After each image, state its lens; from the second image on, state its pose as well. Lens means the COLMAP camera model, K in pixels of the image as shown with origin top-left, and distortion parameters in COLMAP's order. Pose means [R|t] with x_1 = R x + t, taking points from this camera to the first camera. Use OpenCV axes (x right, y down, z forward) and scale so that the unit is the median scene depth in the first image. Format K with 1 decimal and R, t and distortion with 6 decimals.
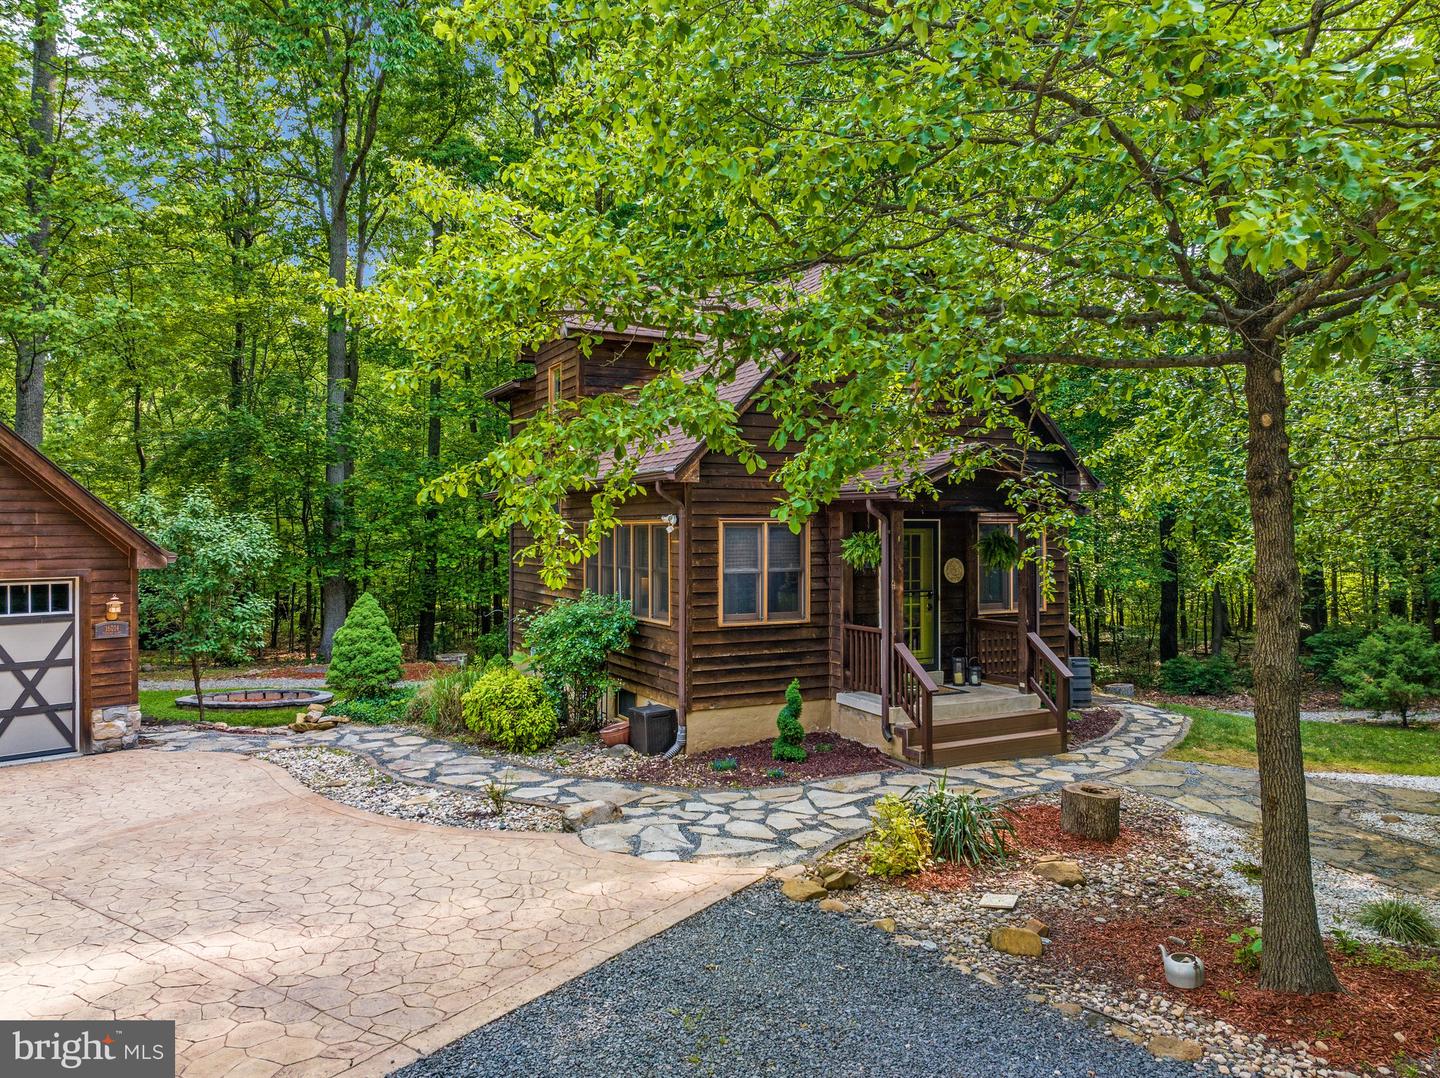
lens RADIAL K [[1040.5, 0, 758.3], [0, 1040.5, 537.2], [0, 0, 1]] dist [-0.005915, -0.075452]
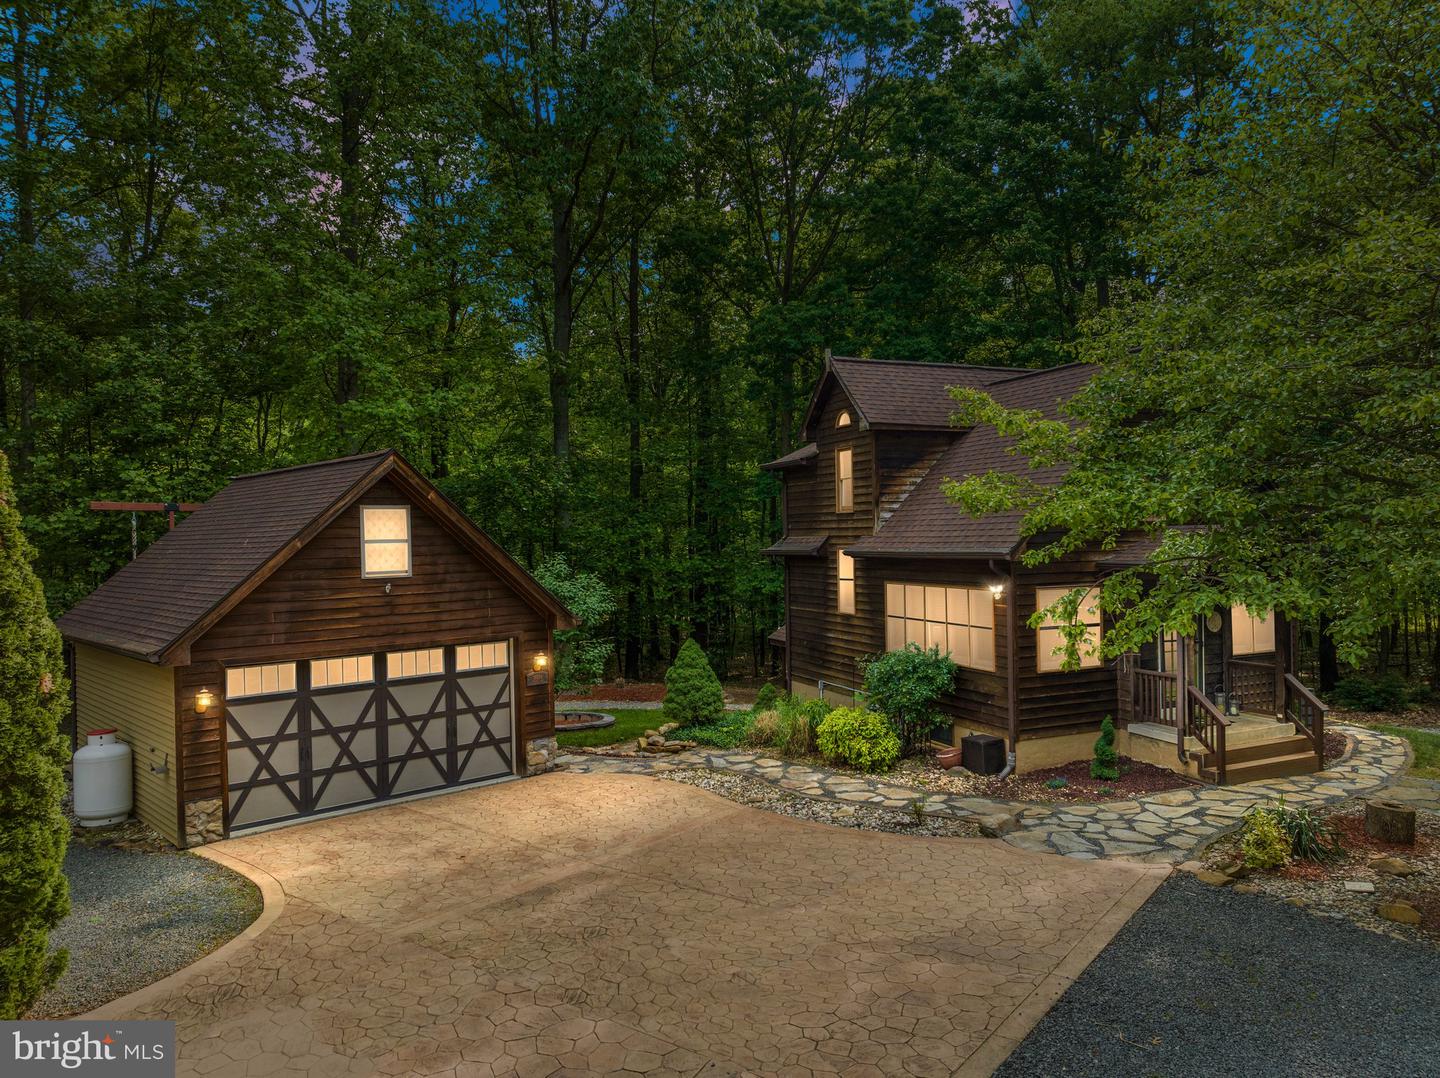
lens RADIAL K [[1042.7, 0, 720.0], [0, 1042.7, 539.0], [0, 0, 1]] dist [-0.064295, 0.041038]
pose [[0.996004, -0.018638, -0.087343, -0.379663], [0.019105, 0.999807, 0.004516, -0.109676], [0.087242, -0.006167, 0.996168, -0.343748]]
